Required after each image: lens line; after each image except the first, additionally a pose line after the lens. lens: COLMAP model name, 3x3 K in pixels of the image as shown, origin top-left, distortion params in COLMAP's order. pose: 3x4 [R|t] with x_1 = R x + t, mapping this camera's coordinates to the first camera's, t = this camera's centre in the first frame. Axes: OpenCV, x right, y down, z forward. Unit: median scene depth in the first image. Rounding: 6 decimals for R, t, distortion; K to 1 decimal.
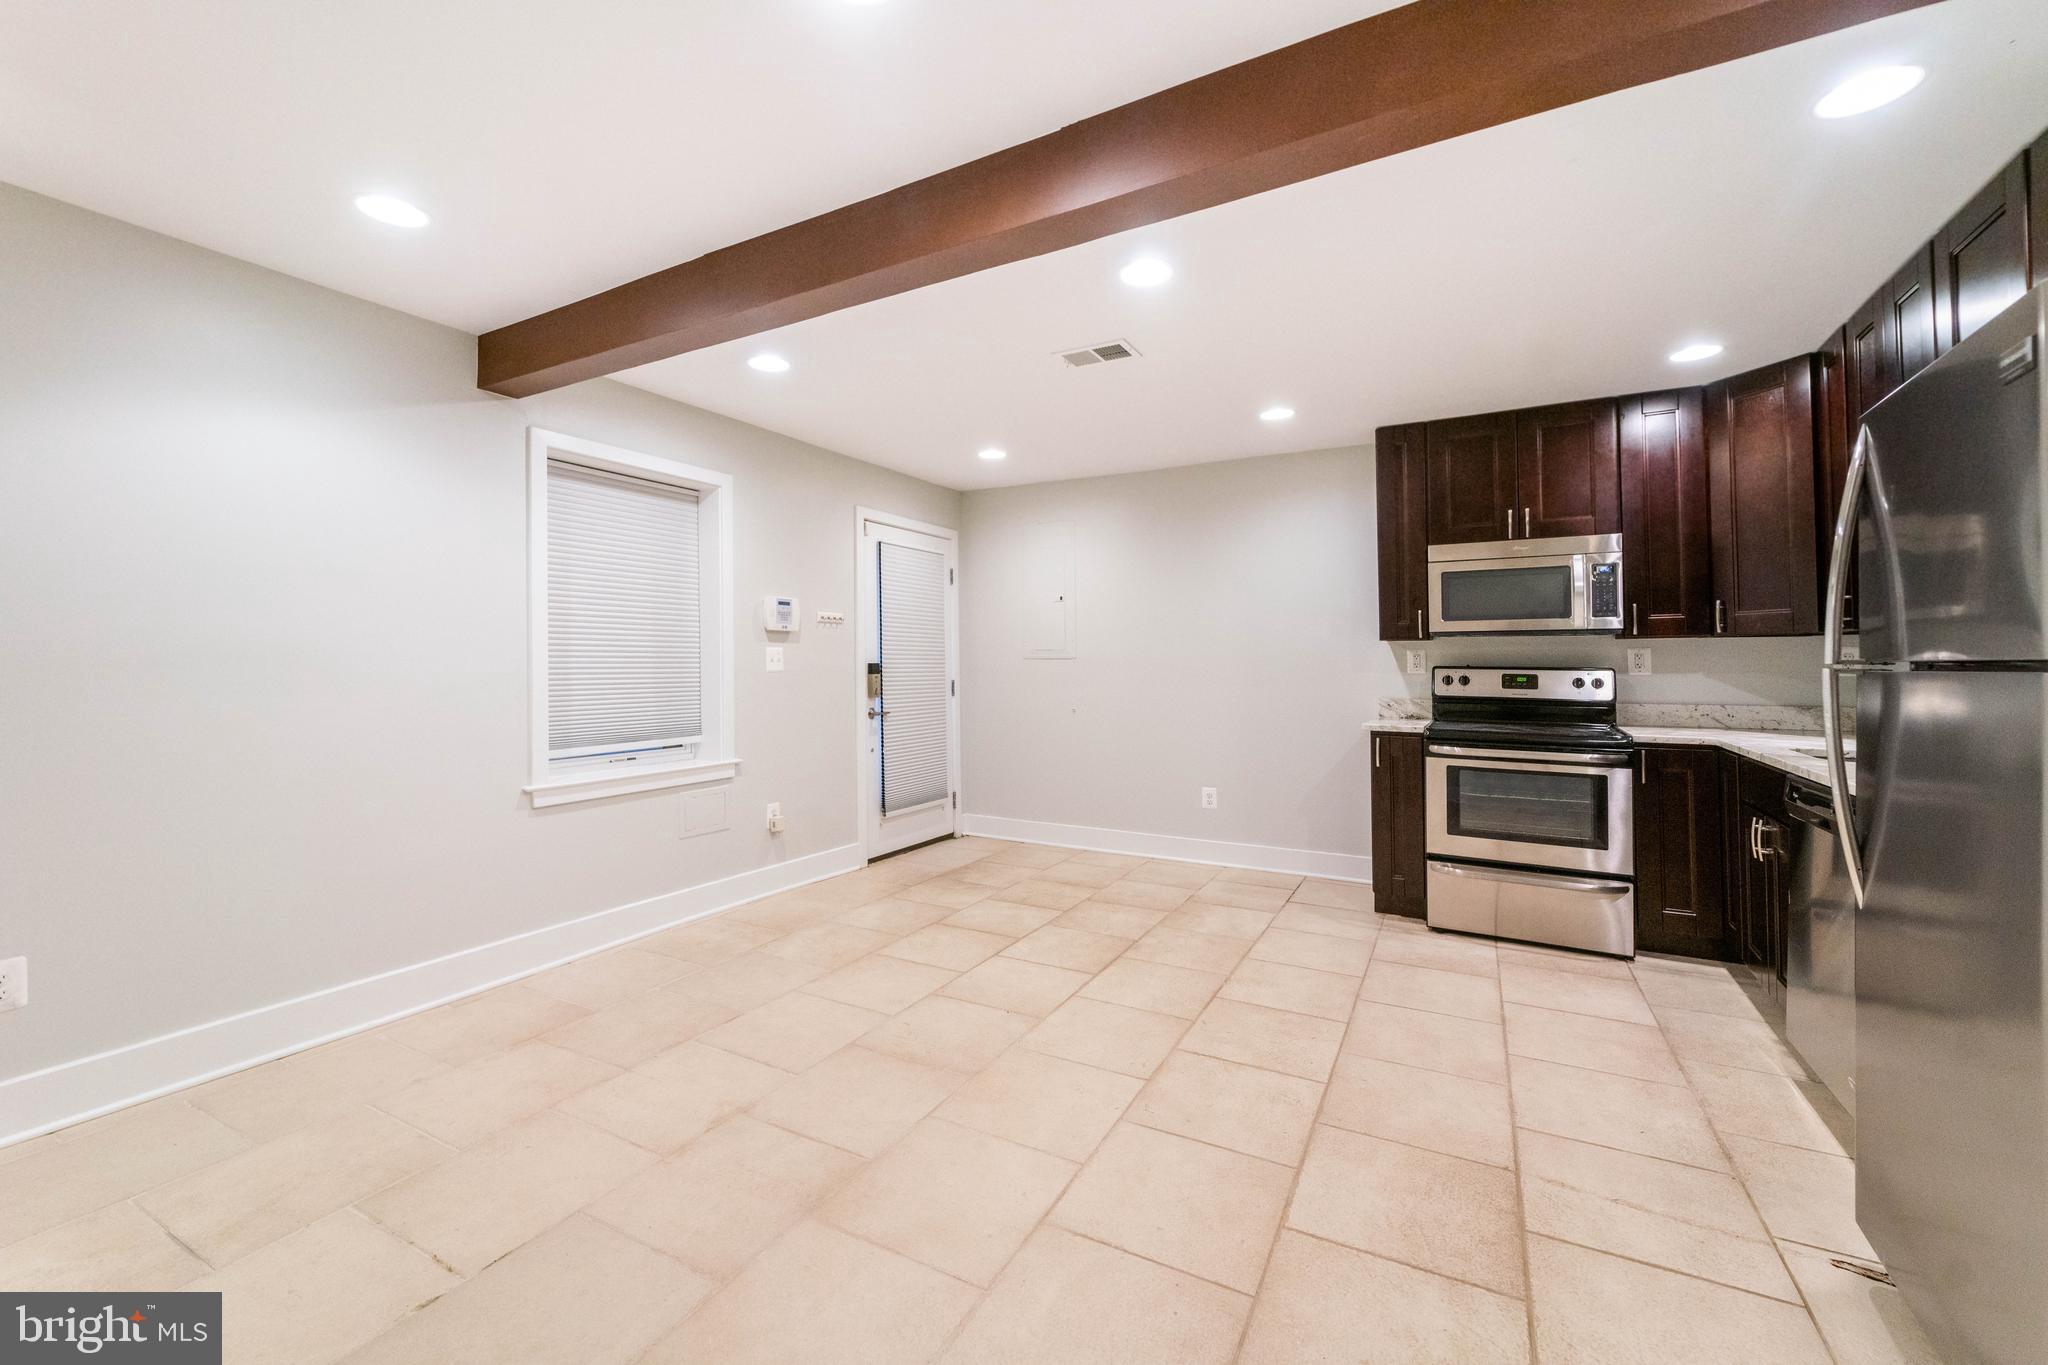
lens RADIAL K [[821.5, 0, 1026.8], [0, 821.5, 662.6], [0, 0, 1]] dist [0.002598, -0.001023]
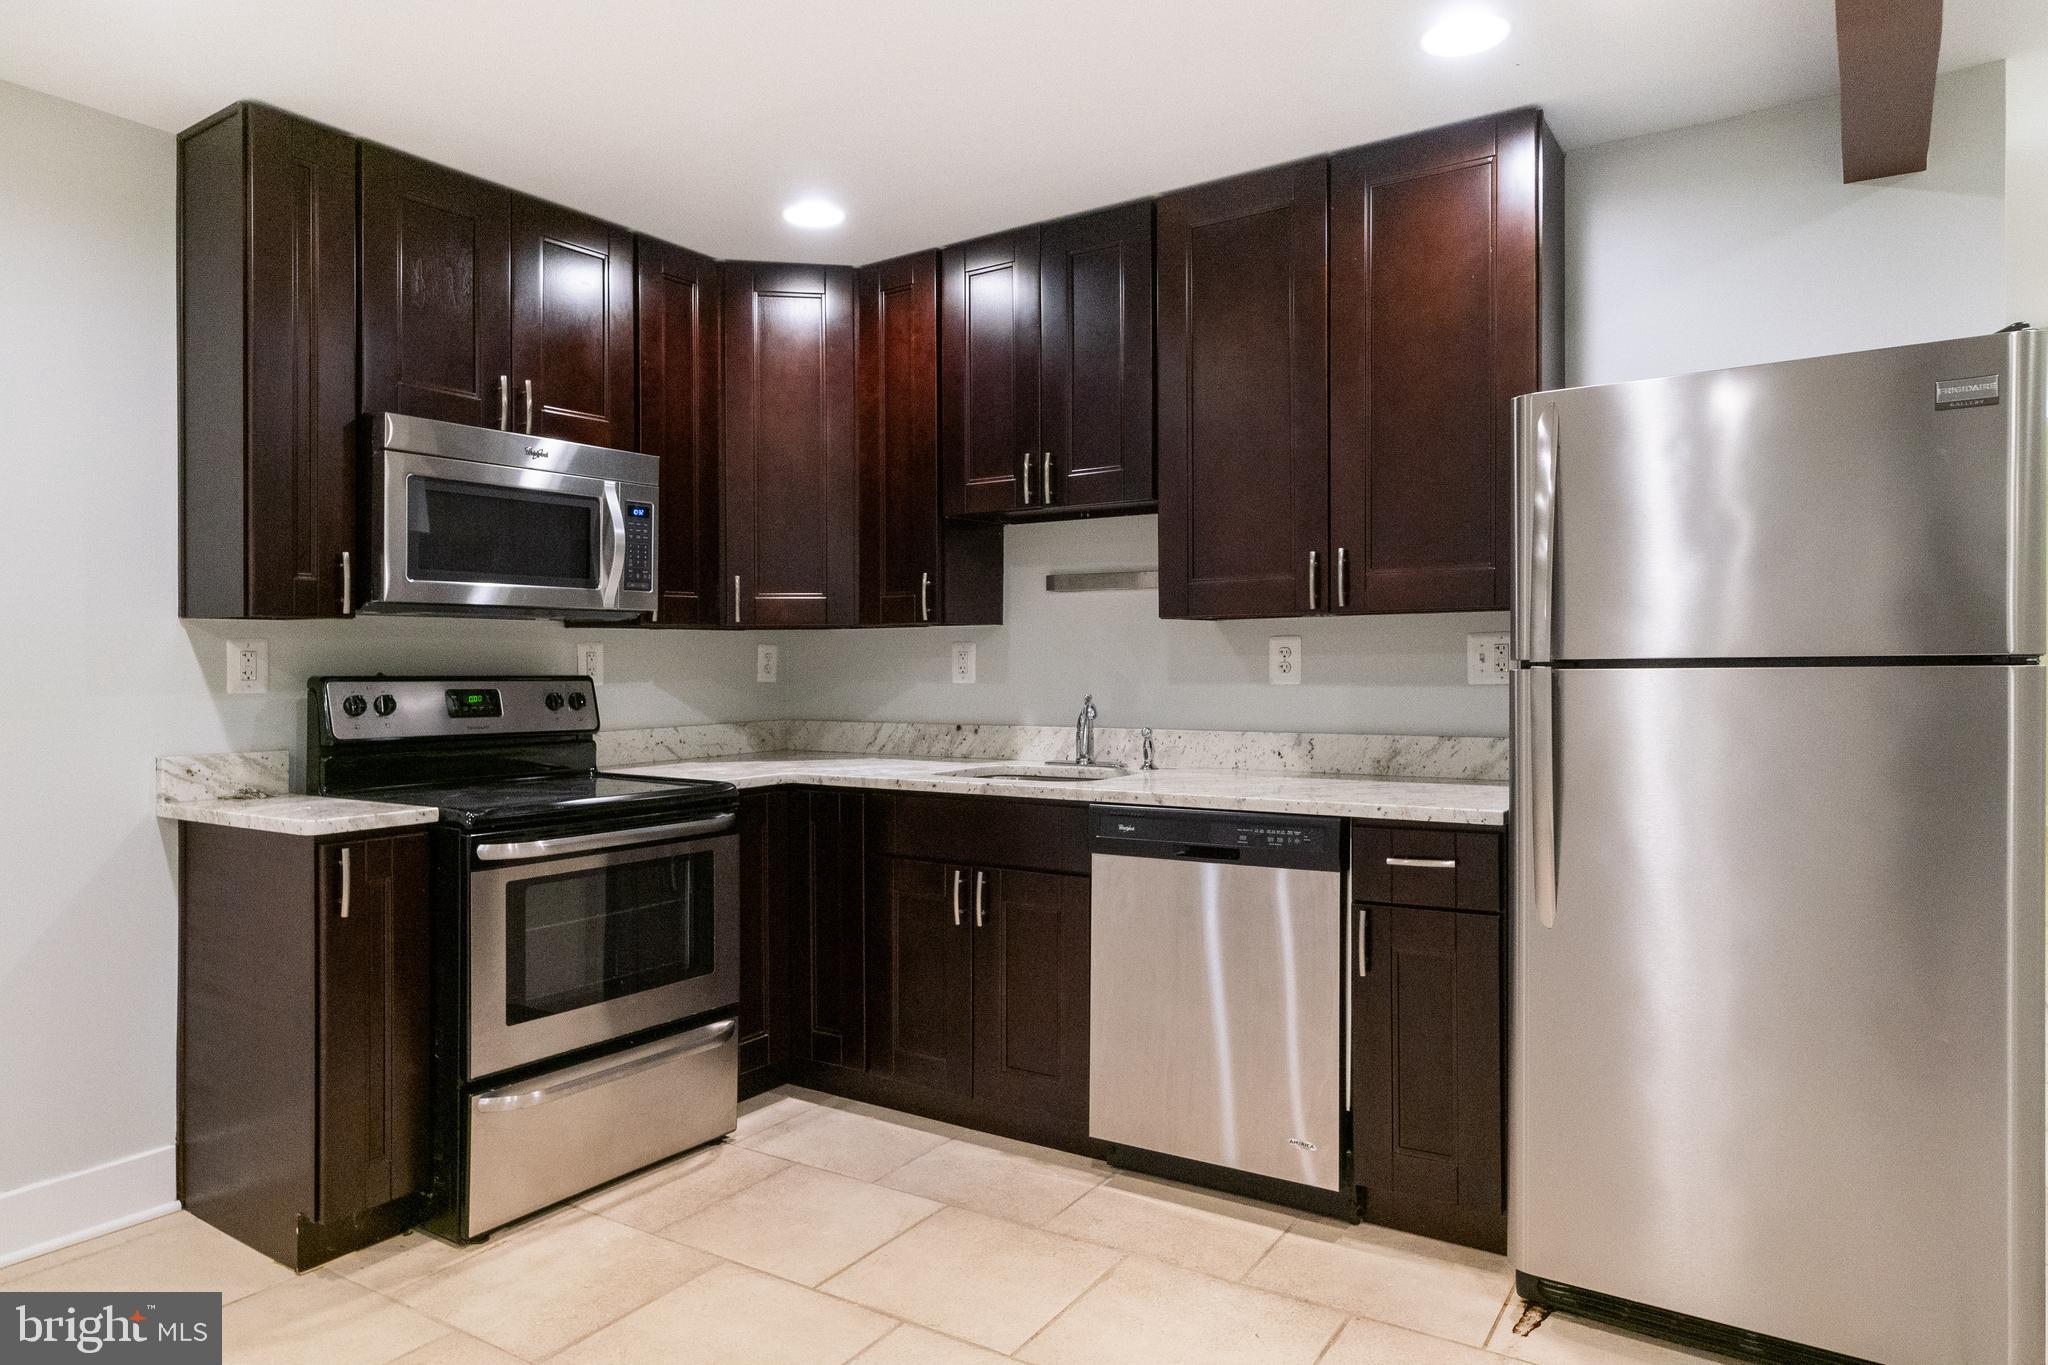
lens RADIAL K [[1279.5, 0, 1013.2], [0, 1279.5, 670.1], [0, 0, 1]] dist [0.010709, 0.000663]
pose [[0.088493, -0.006661, 0.996054, -0.202637], [0.006986, 0.999957, 0.006066, -0.000849], [-0.996052, 0.006422, 0.088536, 0.636857]]
